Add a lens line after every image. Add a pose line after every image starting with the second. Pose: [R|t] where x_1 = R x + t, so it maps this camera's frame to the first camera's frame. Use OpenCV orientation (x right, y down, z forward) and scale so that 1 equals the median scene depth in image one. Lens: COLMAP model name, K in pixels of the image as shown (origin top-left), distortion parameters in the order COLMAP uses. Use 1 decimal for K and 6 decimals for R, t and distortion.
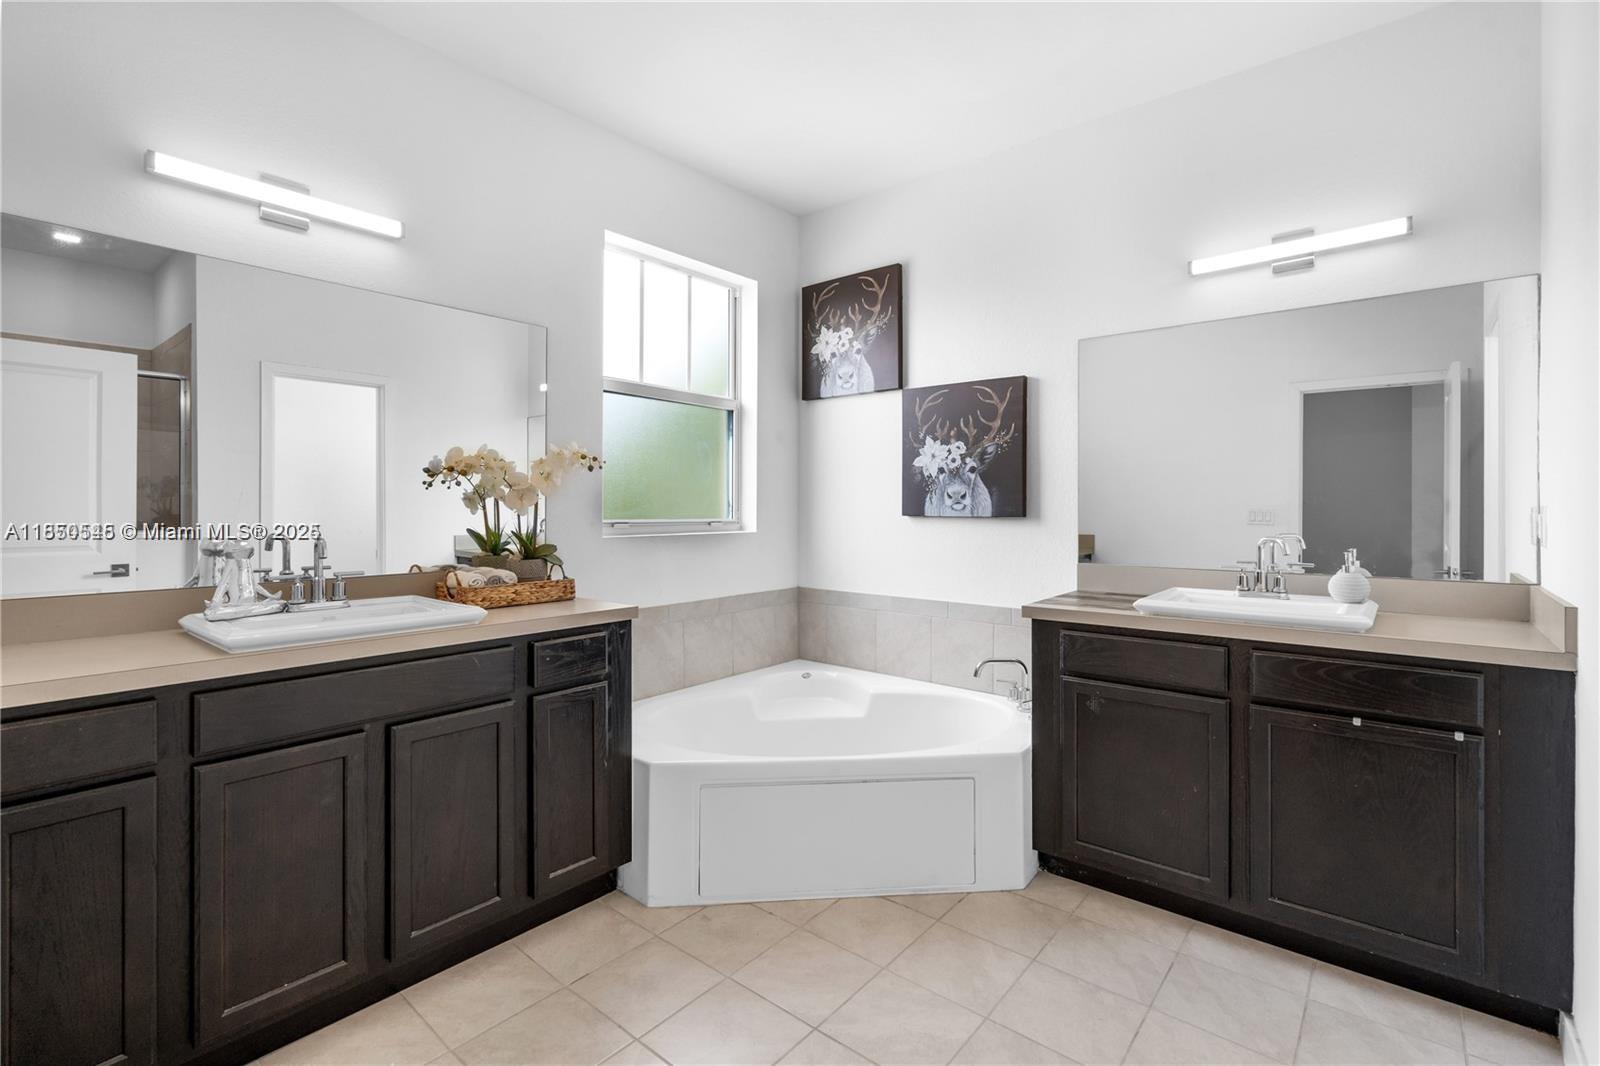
lens RADIAL K [[727.7, 0, 793.8], [0, 727.7, 509.7], [0, 0, 1]] dist [-0.002473, 0.000433]
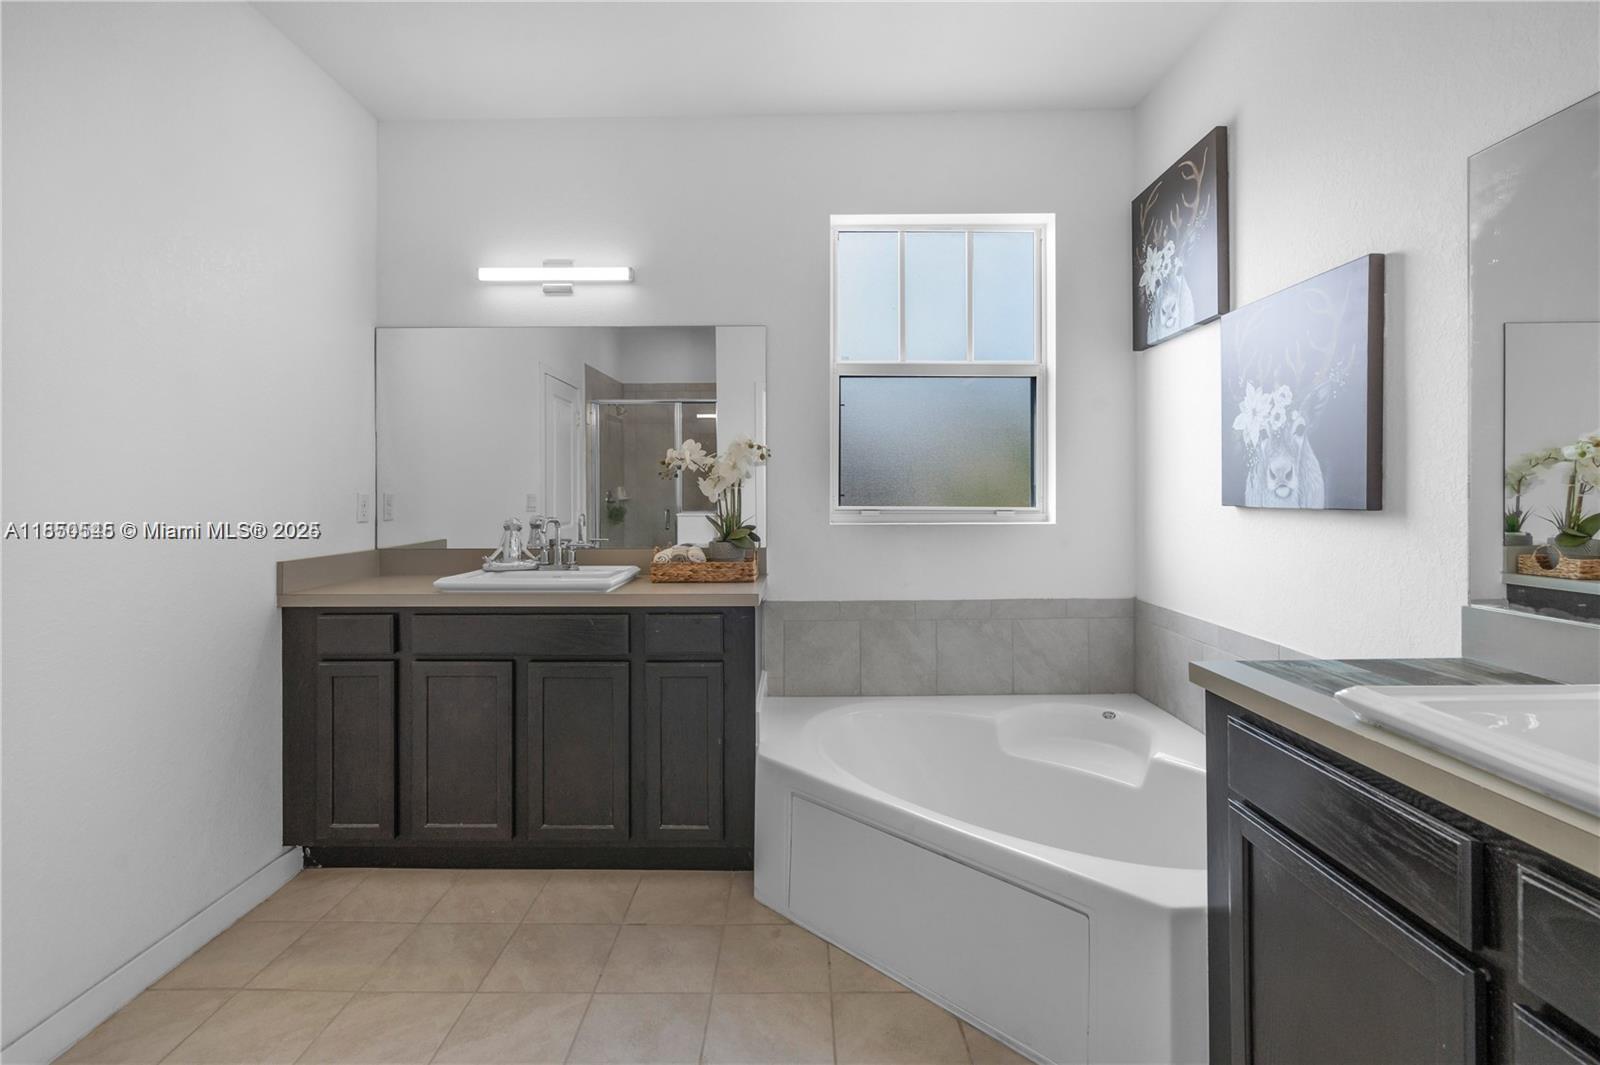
lens RADIAL K [[727.7, 0, 796.2], [0, 727.7, 497.0], [0, 0, 1]] dist [-0.002473, 0.000433]
pose [[0.642787, 0.001279, -0.766044, 0.434868], [0.000909, 0.999997, 0.002433, -0.001906], [0.766044, -0.002260, 0.642784, 0.297259]]
